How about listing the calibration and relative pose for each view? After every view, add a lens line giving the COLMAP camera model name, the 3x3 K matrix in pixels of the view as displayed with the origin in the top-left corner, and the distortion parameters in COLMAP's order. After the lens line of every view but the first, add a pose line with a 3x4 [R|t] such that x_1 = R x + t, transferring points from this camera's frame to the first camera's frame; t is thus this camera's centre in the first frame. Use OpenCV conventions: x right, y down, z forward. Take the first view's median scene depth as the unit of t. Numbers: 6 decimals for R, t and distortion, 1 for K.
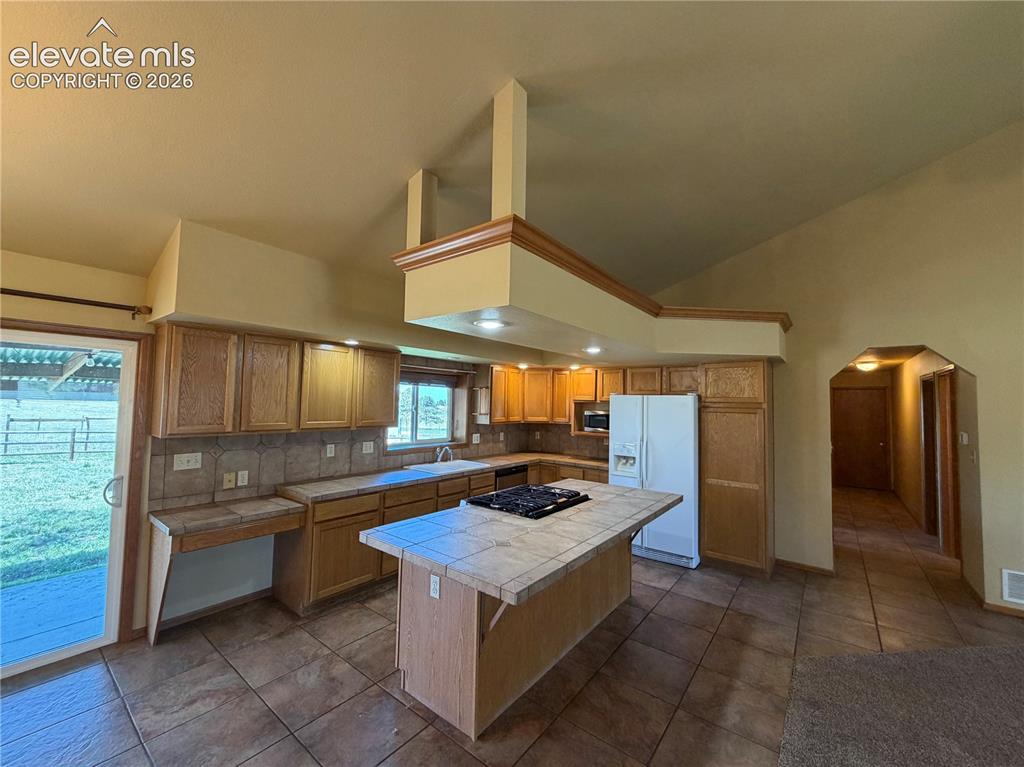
lens RADIAL K [[407.0, 0, 507.7], [0, 407.0, 384.7], [0, 0, 1]] dist [0.002302, -0.000869]
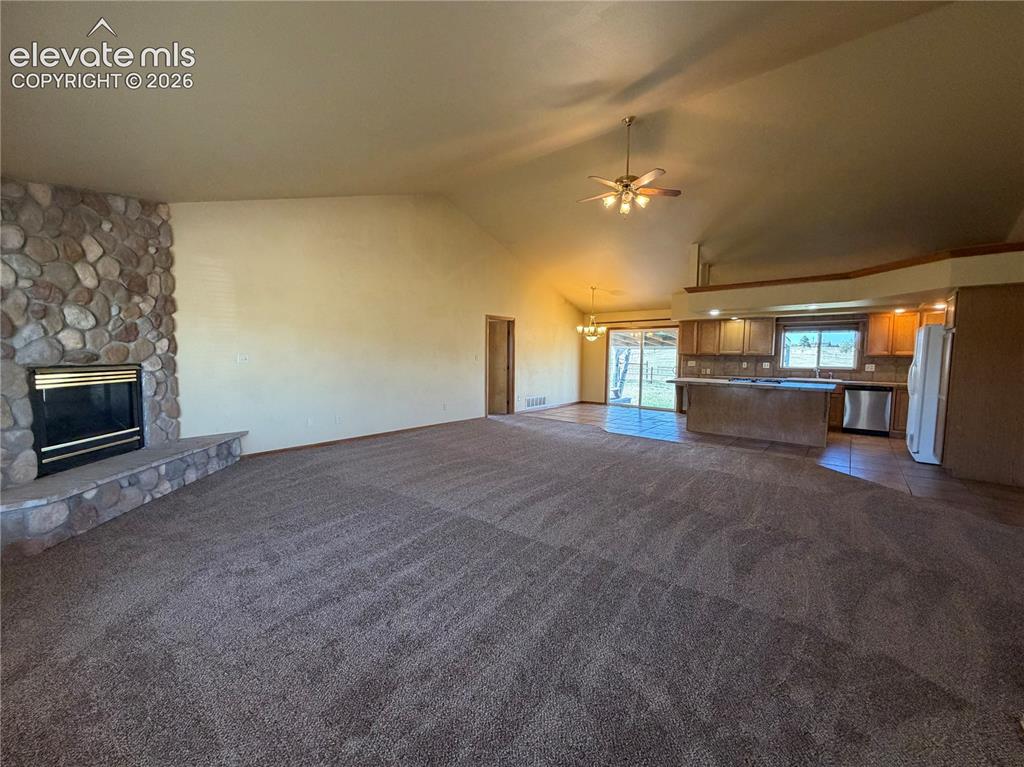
lens RADIAL K [[407.0, 0, 510.7], [0, 407.0, 382.4], [0, 0, 1]] dist [0.002302, -0.000869]
pose [[-0.031521, 0.050391, -0.998232, 1.803438], [0.037104, 0.998099, 0.049212, 0.092253], [0.998814, -0.035487, -0.033330, -0.231984]]
